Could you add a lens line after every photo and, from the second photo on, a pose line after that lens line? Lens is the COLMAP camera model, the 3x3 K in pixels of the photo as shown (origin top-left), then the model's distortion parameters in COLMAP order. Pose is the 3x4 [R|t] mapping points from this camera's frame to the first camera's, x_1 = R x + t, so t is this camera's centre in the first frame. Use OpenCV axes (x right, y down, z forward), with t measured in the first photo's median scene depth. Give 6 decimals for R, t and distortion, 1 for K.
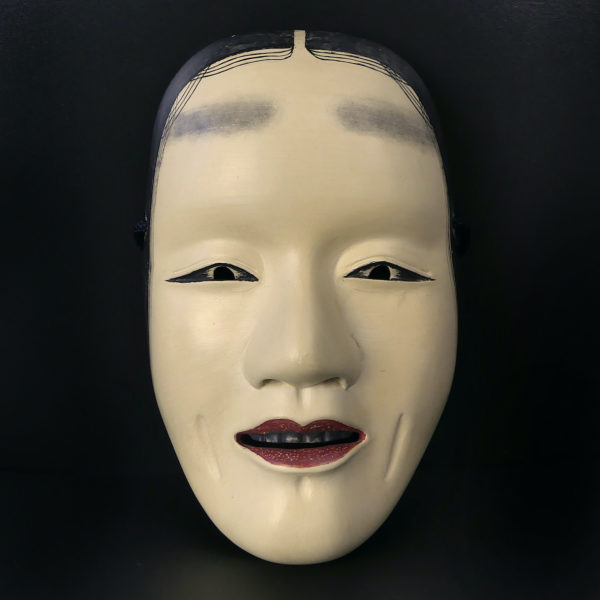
lens RADIAL K [[1057.7, 0, 299.8], [0, 1057.7, 324.8], [0, 0, 1]] dist [0.061076, 0.000000]
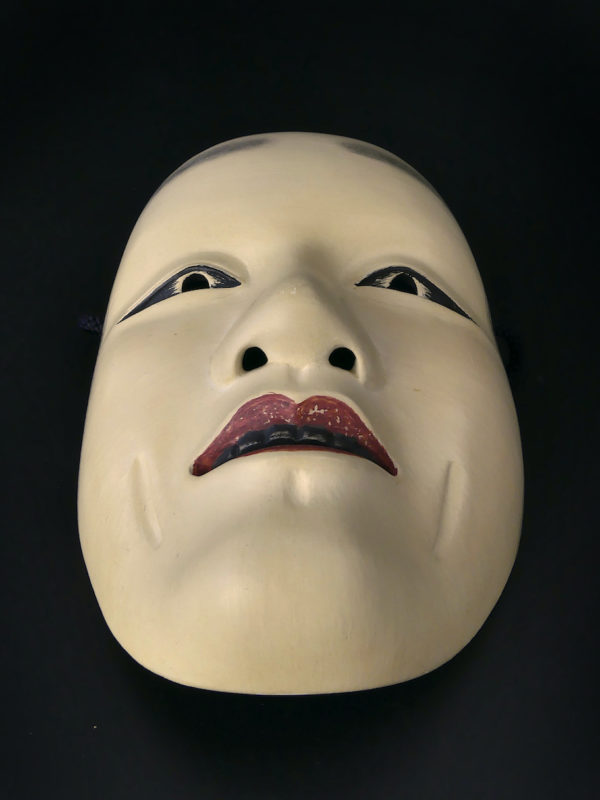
lens RADIAL K [[1021.6, 0, 301.7], [0, 1021.6, 393.9], [0, 0, 1]] dist [0.015793, 0.000000]
pose [[0.999918, 0.001674, -0.012729, 0.013078], [-0.010380, 0.688918, -0.724765, 0.529513], [0.007556, 0.724838, 0.688878, 0.556964]]
